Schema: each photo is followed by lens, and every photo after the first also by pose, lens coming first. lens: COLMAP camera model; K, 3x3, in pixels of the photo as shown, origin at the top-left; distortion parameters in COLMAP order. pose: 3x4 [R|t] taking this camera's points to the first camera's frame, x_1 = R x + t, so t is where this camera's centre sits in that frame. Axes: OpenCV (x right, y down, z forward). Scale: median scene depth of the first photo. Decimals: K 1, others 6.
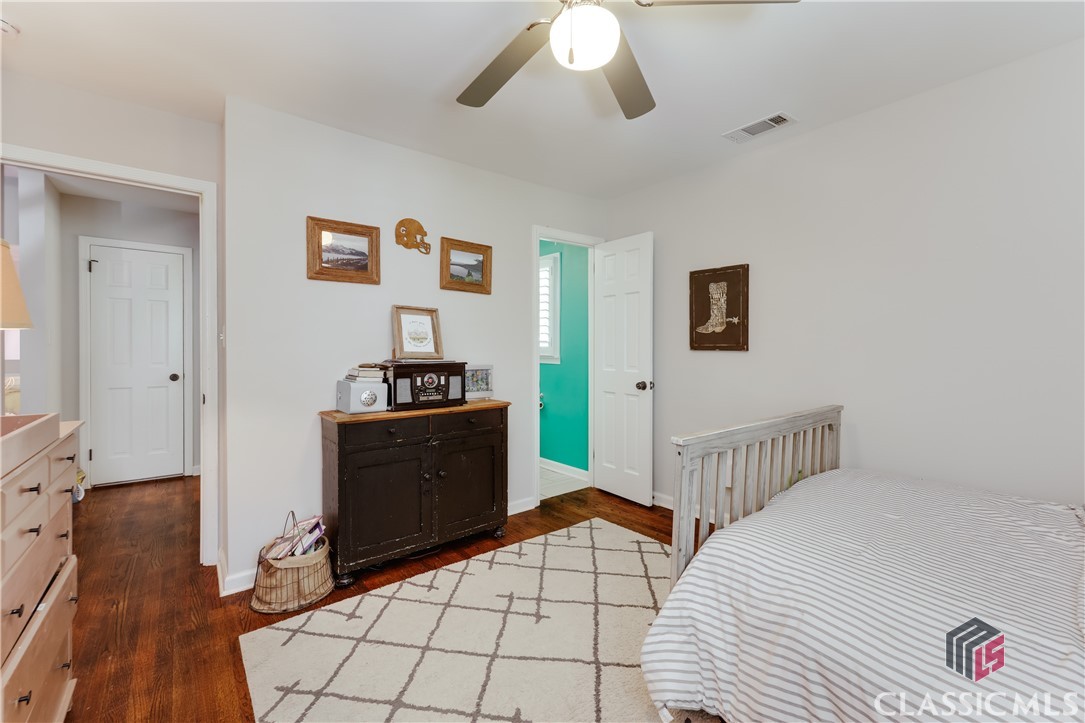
lens RADIAL K [[444.8, 0, 538.0], [0, 444.8, 355.3], [0, 0, 1]] dist [0.003258, 0.000067]
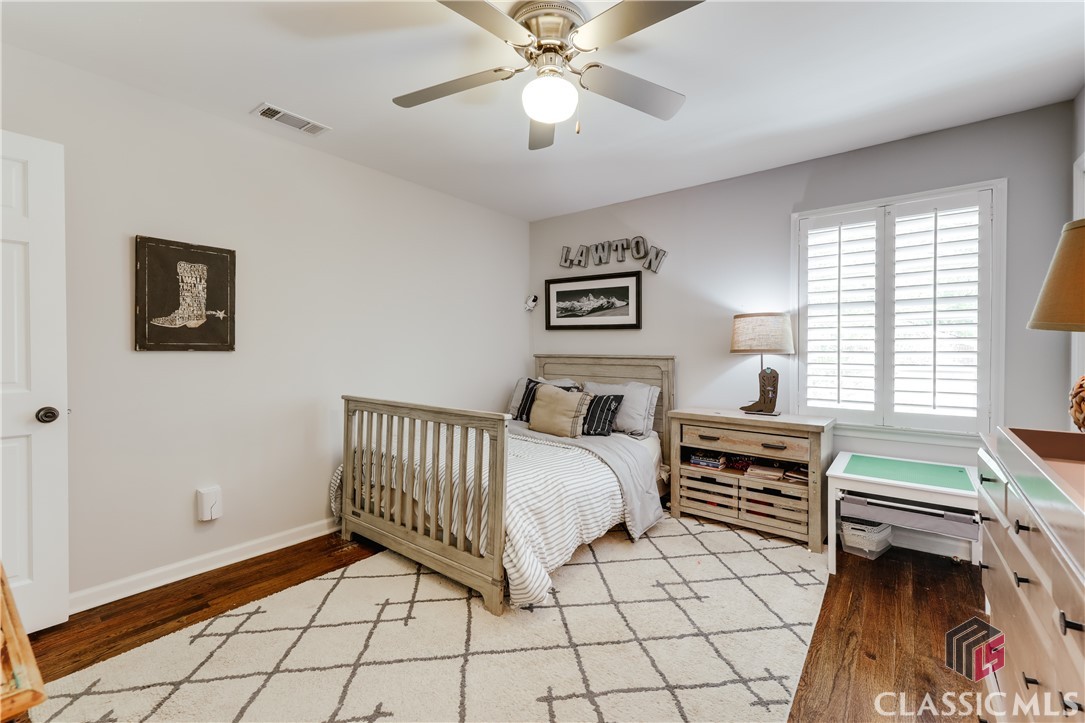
lens RADIAL K [[467.9, 0, 539.2], [0, 467.9, 358.1], [0, 0, 1]] dist [-0.000497, -0.000070]
pose [[-0.226078, -0.021018, 0.973882, -0.532640], [0.016759, 0.999535, 0.025462, -0.008908], [-0.973965, 0.022078, -0.225621, 0.605003]]
